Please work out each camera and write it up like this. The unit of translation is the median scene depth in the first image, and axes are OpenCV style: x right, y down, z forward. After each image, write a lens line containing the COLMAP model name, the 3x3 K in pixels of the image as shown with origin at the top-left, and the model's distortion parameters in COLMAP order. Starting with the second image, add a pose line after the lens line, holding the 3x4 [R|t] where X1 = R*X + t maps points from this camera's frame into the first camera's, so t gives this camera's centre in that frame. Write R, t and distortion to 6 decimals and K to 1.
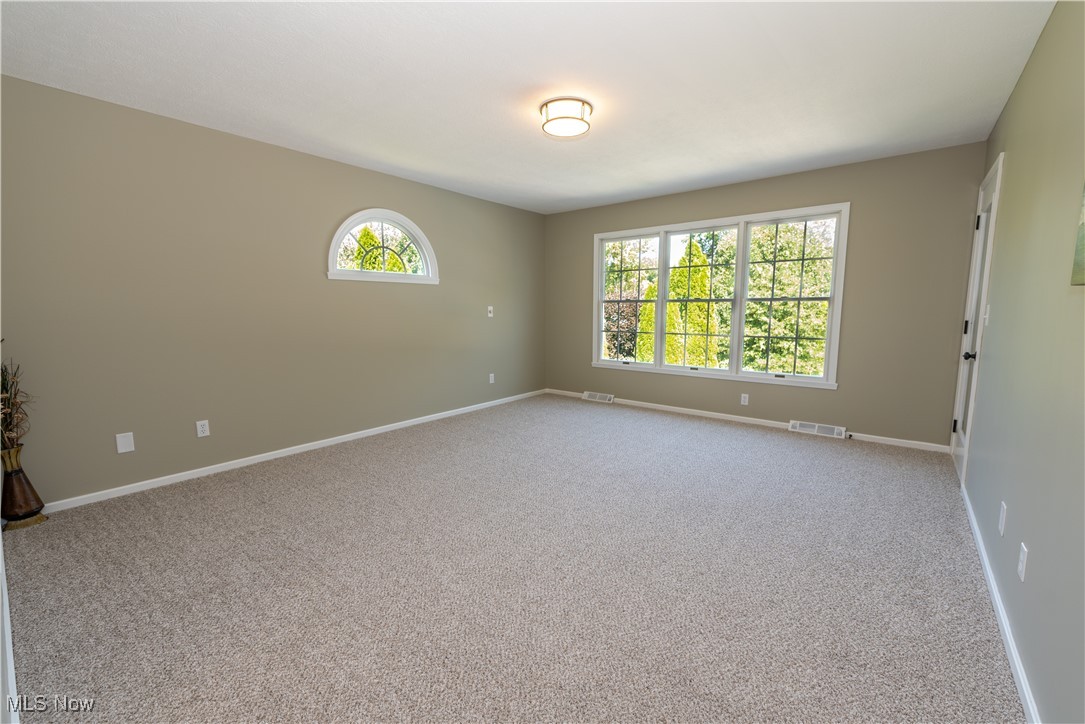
lens RADIAL K [[432.9, 0, 542.5], [0, 432.9, 362.0], [0, 0, 1]] dist [0.013490, -0.000114]
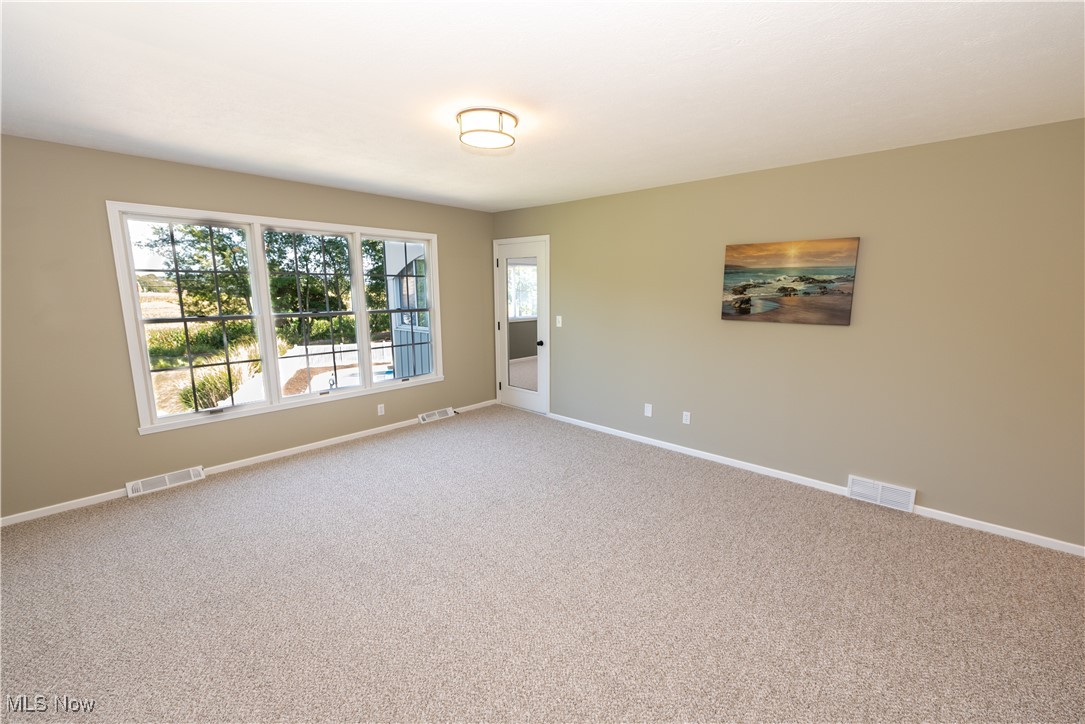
lens RADIAL K [[432.9, 0, 542.5], [0, 432.9, 362.0], [0, 0, 1]] dist [0.013490, -0.000114]
pose [[0.101254, -0.153104, 0.983009, -0.525987], [0.141980, 0.980197, 0.138041, -0.120970], [-0.984677, 0.125590, 0.120987, 0.541984]]
